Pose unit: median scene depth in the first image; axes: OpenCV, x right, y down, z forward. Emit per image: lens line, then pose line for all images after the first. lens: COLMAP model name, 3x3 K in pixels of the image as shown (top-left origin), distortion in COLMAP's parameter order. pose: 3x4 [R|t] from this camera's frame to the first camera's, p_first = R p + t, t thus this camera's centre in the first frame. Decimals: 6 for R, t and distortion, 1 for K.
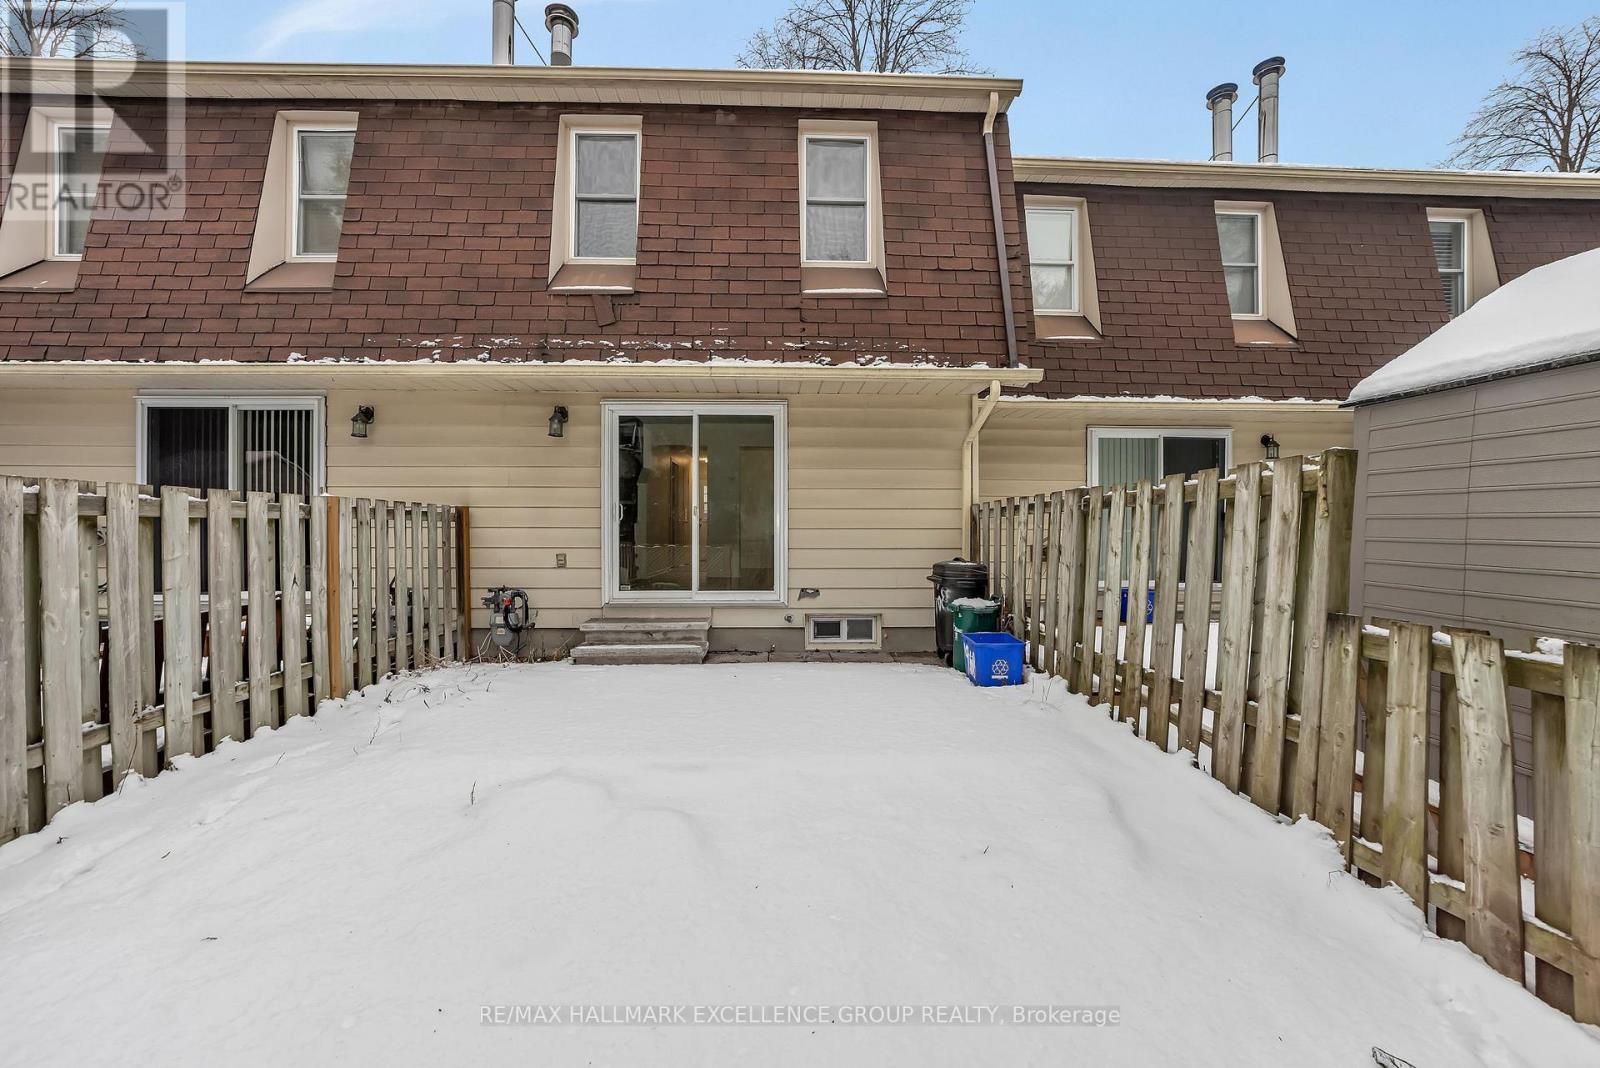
lens RADIAL K [[625.2, 0, 795.6], [0, 625.2, 541.9], [0, 0, 1]] dist [-0.027159, 0.006235]
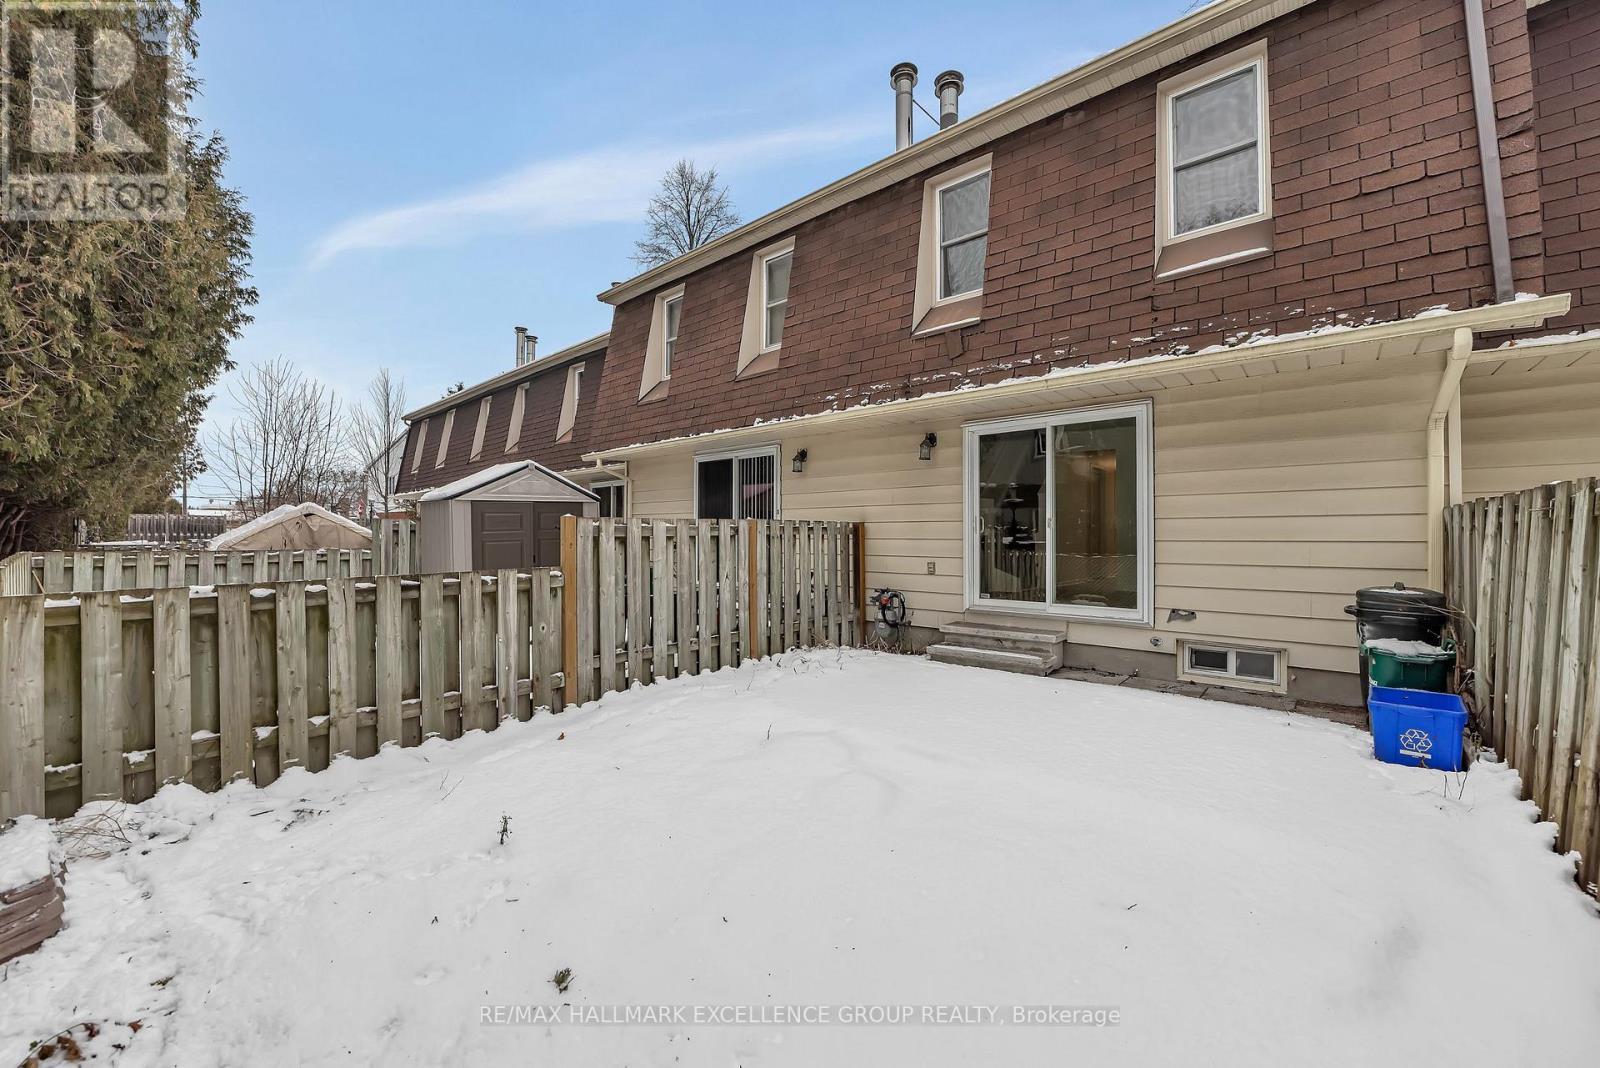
lens RADIAL K [[635.0, 0, 801.2], [0, 635.0, 540.0], [0, 0, 1]] dist [-0.024676, 0.006399]
pose [[0.720455, 0.004086, -0.693489, 0.270673], [-0.010998, 0.999924, -0.005535, -0.013161], [0.693414, 0.011615, 0.720446, -0.000112]]
